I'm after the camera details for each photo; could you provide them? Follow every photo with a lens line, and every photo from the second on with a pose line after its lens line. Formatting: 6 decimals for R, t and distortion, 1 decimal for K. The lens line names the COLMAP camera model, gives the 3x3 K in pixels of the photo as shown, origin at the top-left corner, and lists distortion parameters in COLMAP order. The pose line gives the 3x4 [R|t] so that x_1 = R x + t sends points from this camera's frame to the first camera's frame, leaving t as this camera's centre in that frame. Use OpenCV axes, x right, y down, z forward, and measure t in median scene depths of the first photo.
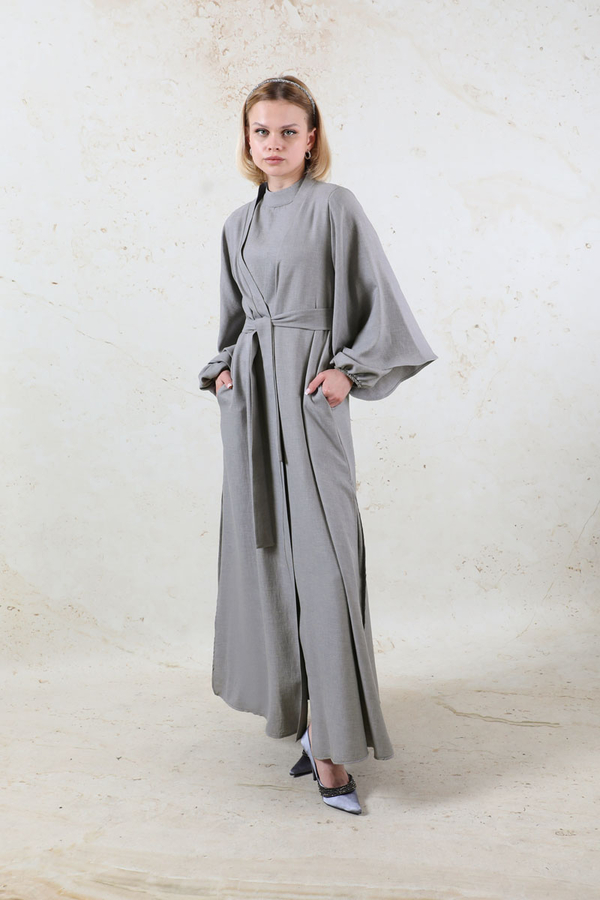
lens RADIAL K [[1245.8, 0, 316.9], [0, 1245.8, 406.1], [0, 0, 1]] dist [0.064722, 0.010095]
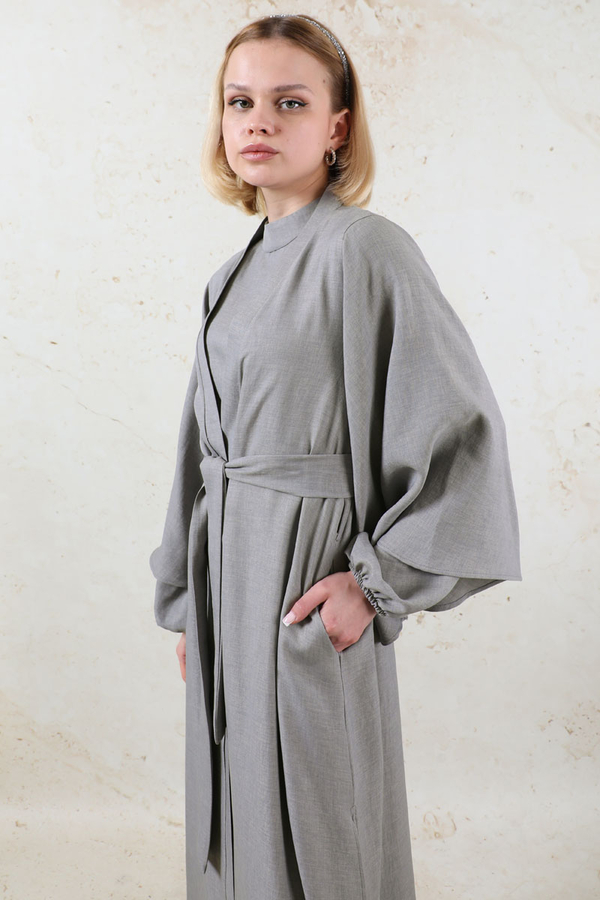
lens RADIAL K [[633.6, 0, 322.2], [0, 633.6, 345.7], [0, 0, 1]] dist [-0.042968, -0.004016]
pose [[0.994338, 0.051965, -0.092695, -0.001110], [-0.057562, 0.996611, -0.058771, -0.083450], [0.089327, 0.063774, 0.993959, 0.620891]]
